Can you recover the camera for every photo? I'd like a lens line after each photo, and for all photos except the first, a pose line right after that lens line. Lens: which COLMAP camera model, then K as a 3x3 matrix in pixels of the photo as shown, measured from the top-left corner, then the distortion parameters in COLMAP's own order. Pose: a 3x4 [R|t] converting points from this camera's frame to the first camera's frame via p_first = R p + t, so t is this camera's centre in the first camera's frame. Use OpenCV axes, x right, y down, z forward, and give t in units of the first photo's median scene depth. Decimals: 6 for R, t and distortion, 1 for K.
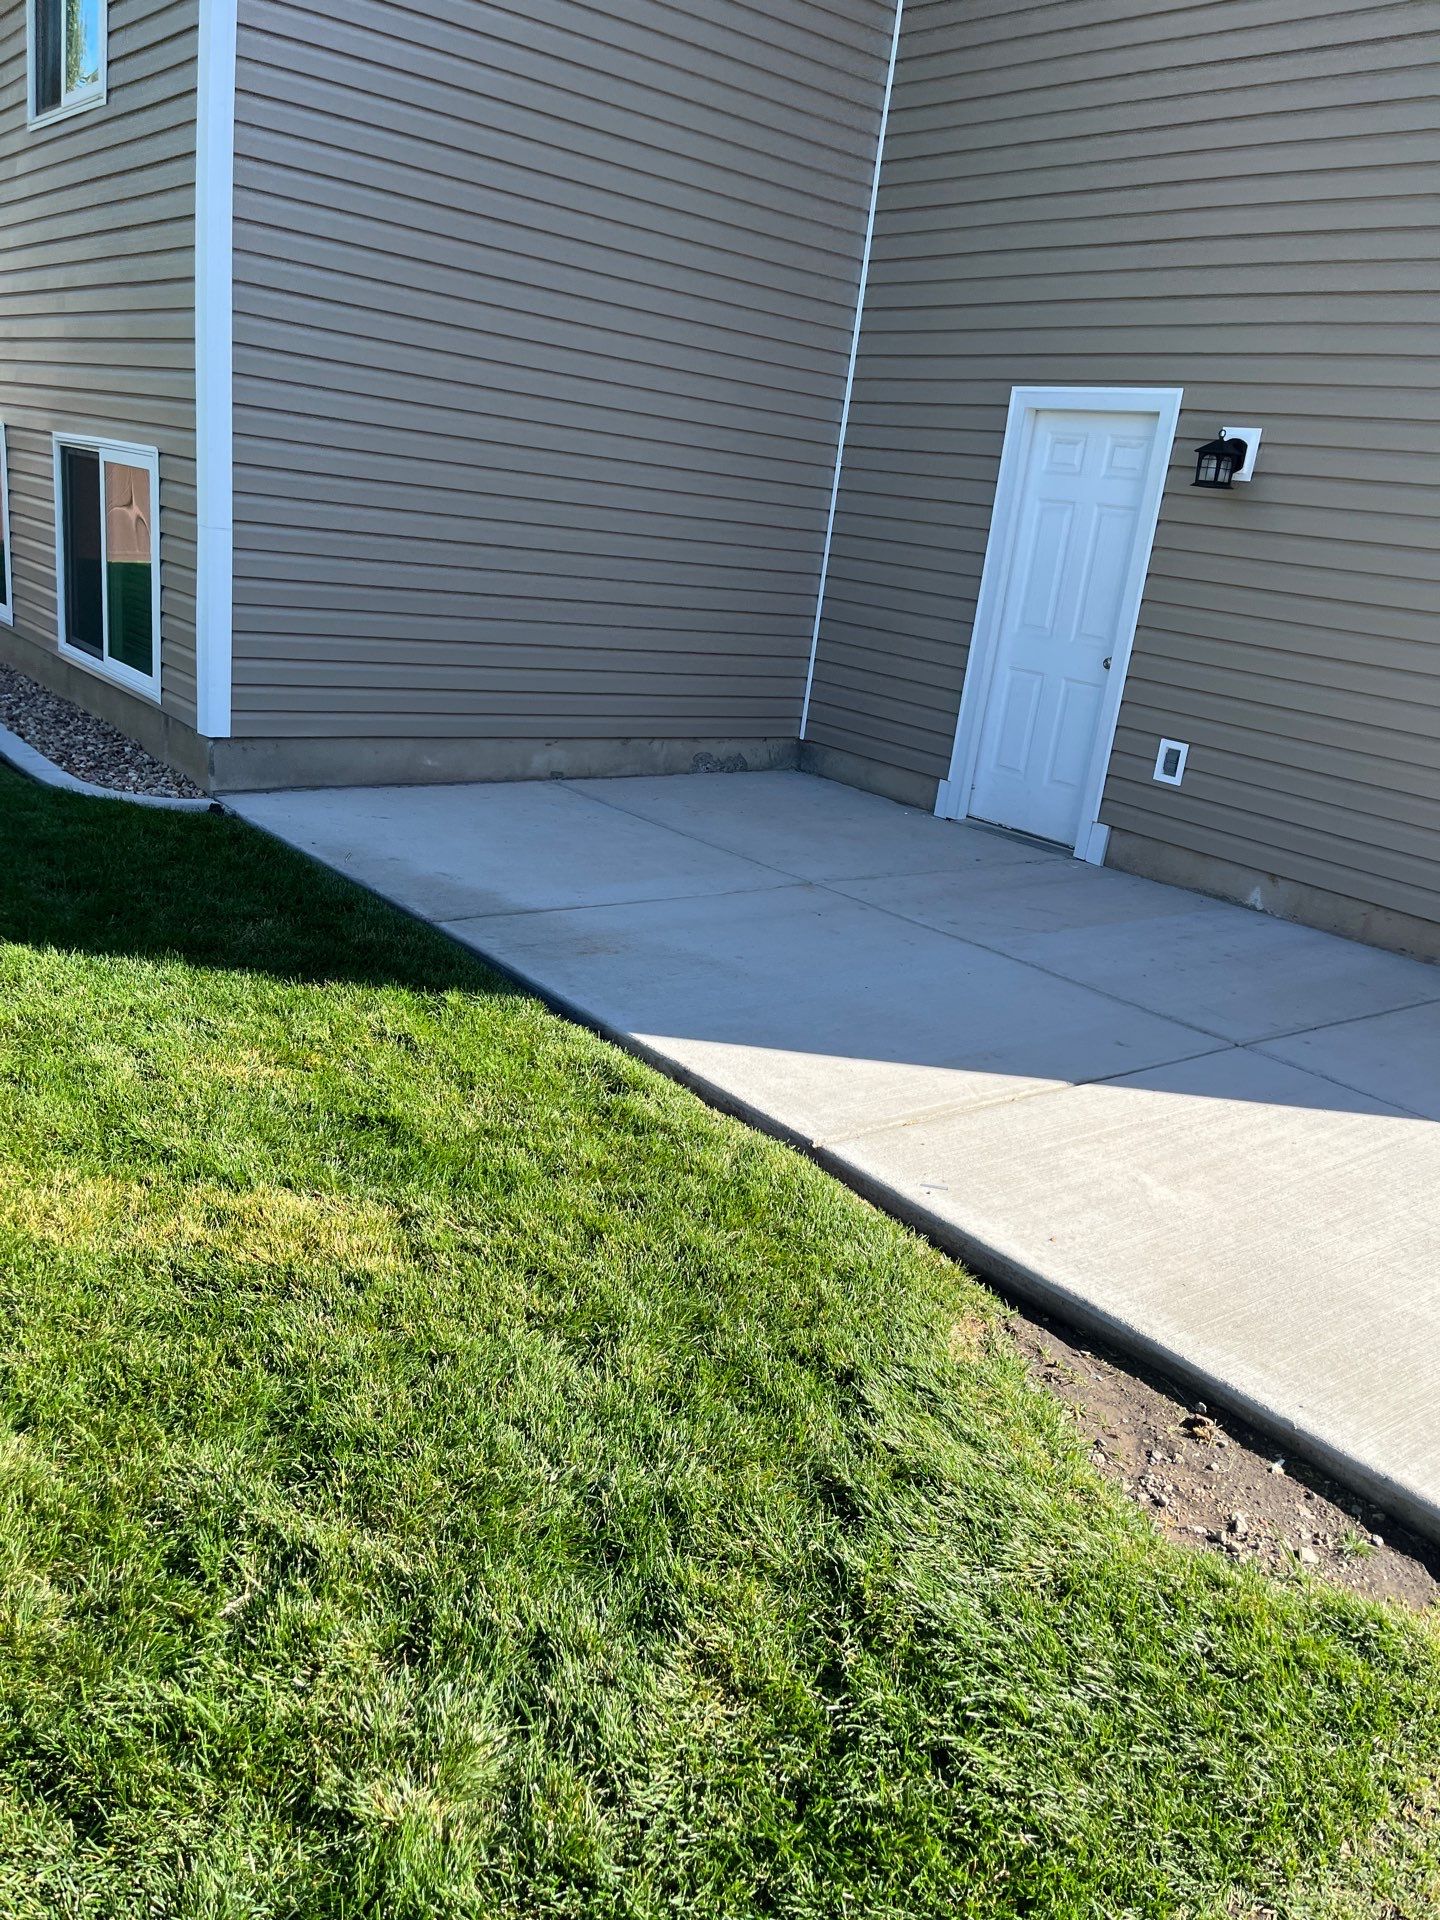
lens RADIAL K [[1497.5, 0, 720.0], [0, 1497.5, 960.0], [0, 0, 1]] dist [0.063213, -0.047906]
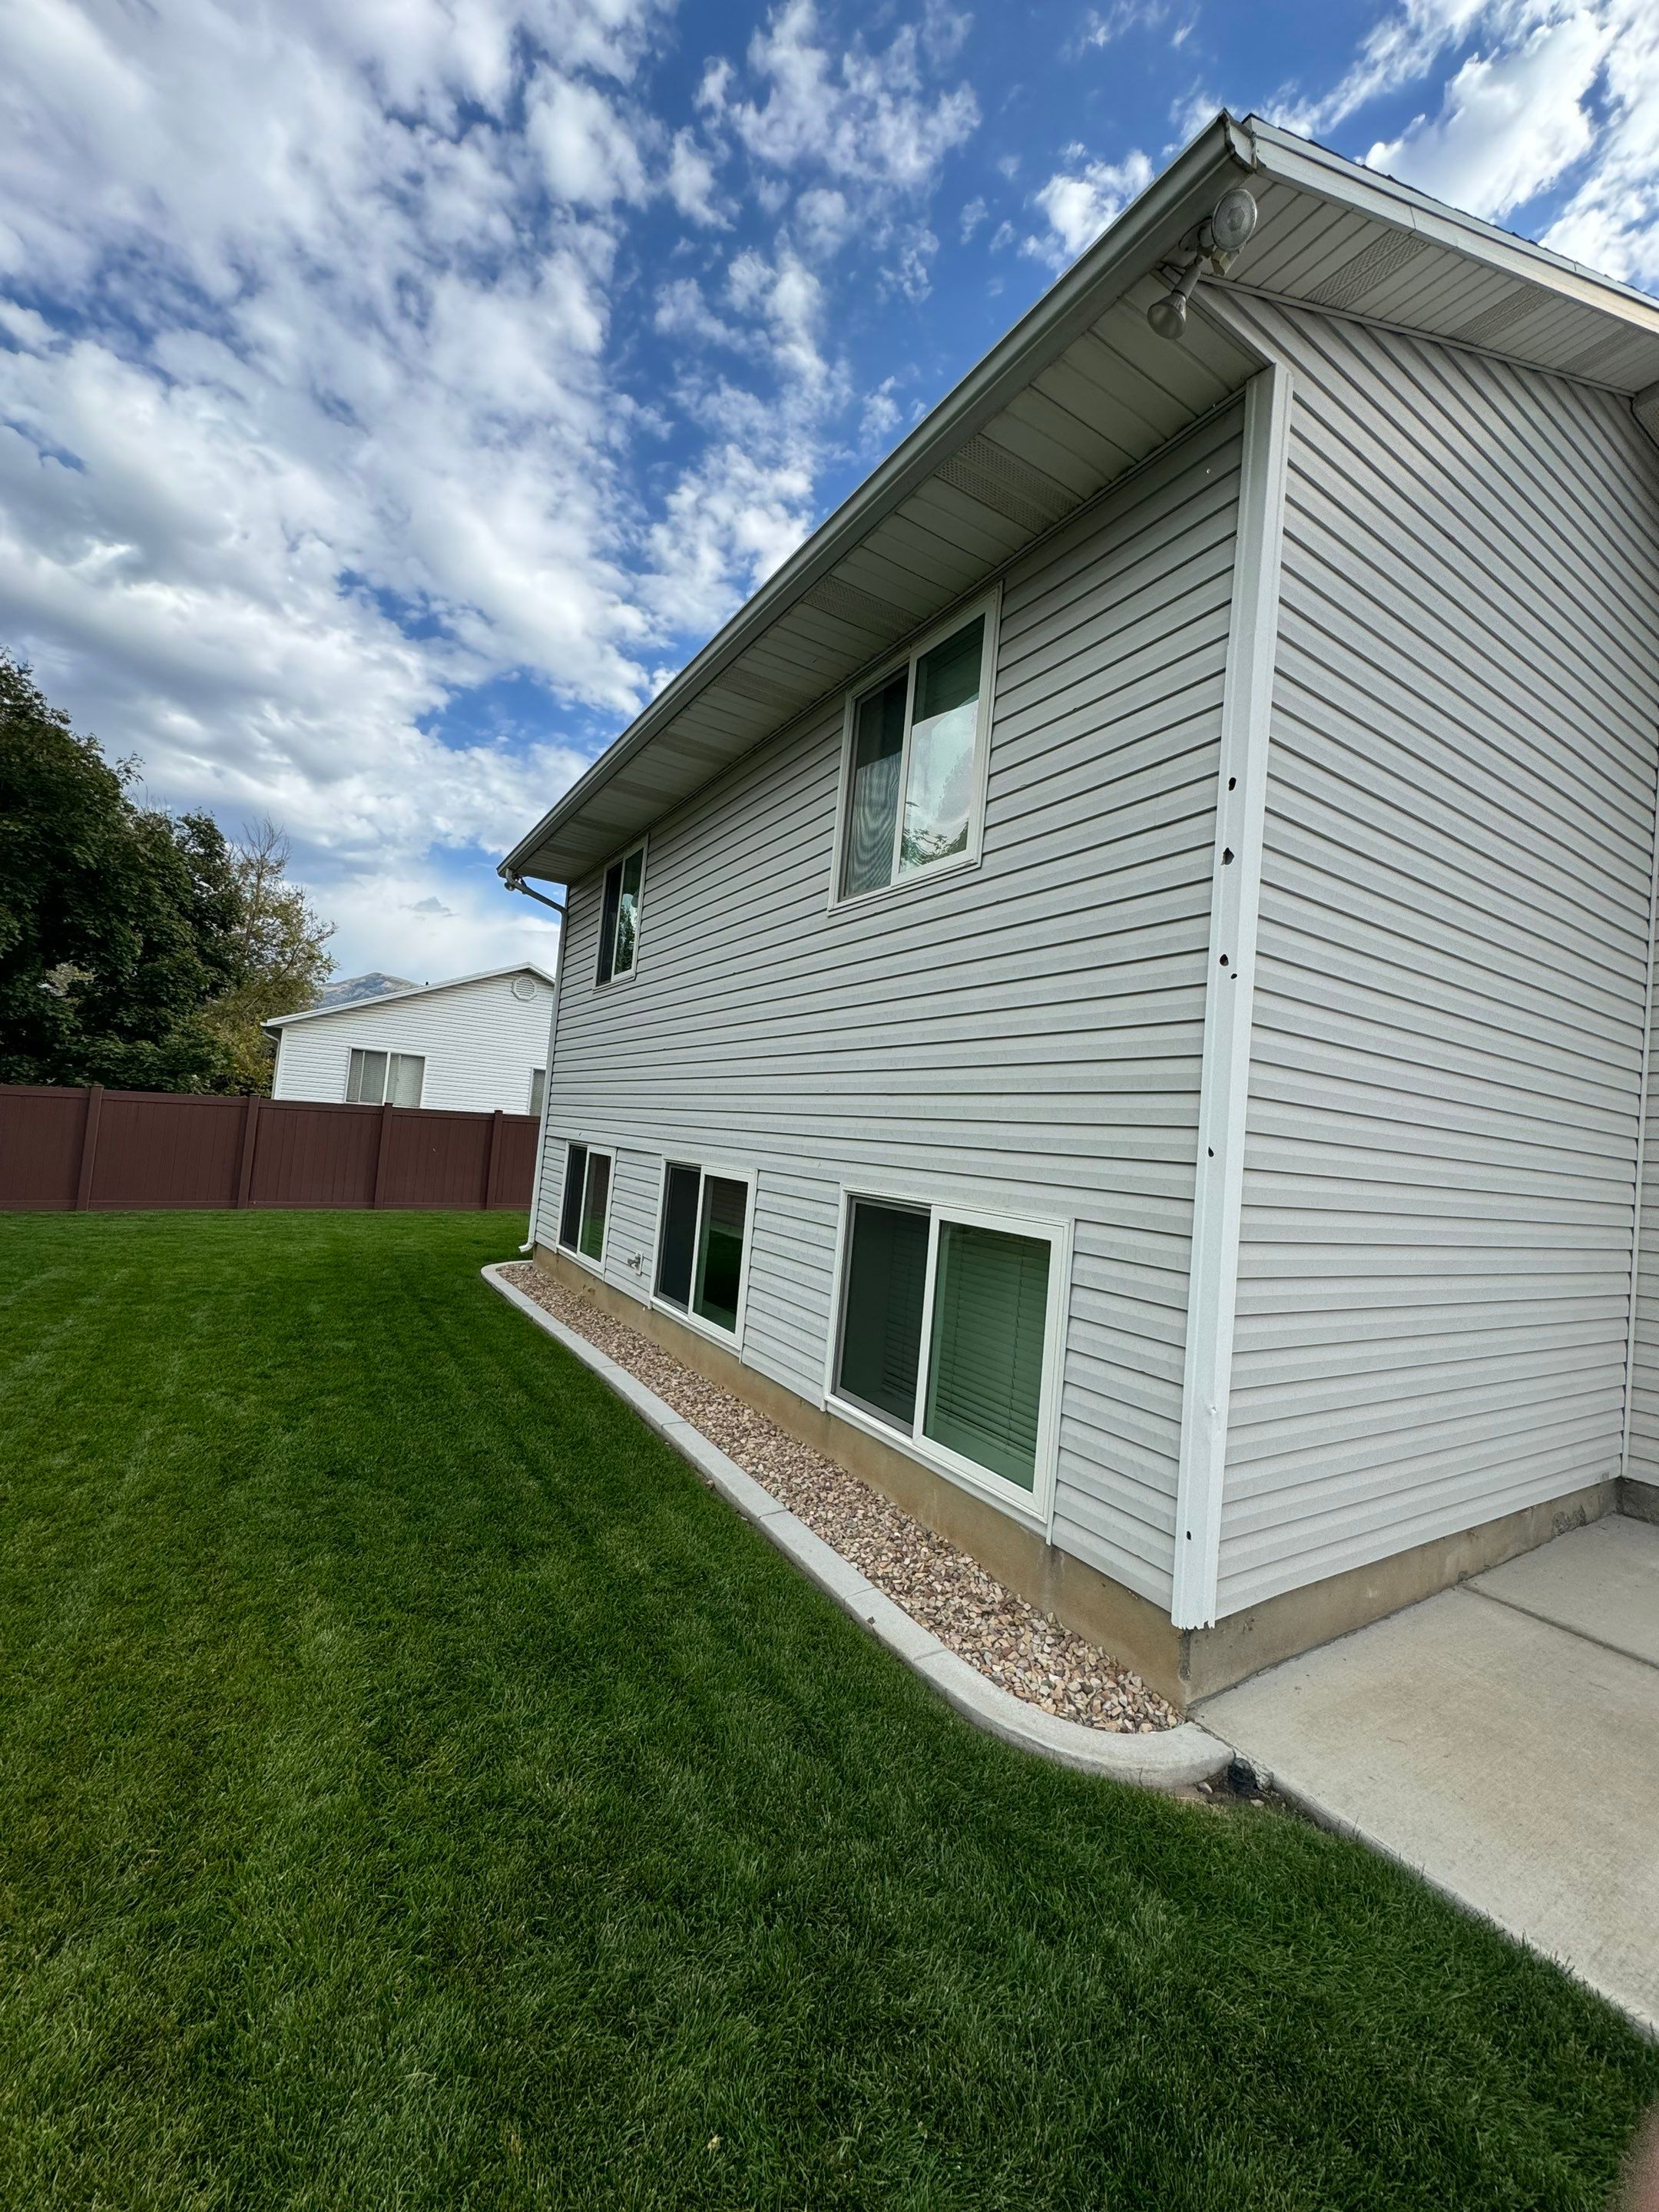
lens RADIAL K [[876.0, 0, 814.0], [0, 876.0, 1079.2], [0, 0, 1]] dist [0.000417, 0.000055]
pose [[0.993116, -0.042472, -0.109162, -0.428469], [-0.000516, 0.930352, -0.366668, -0.218971], [0.117132, 0.364200, 0.923925, 0.488934]]
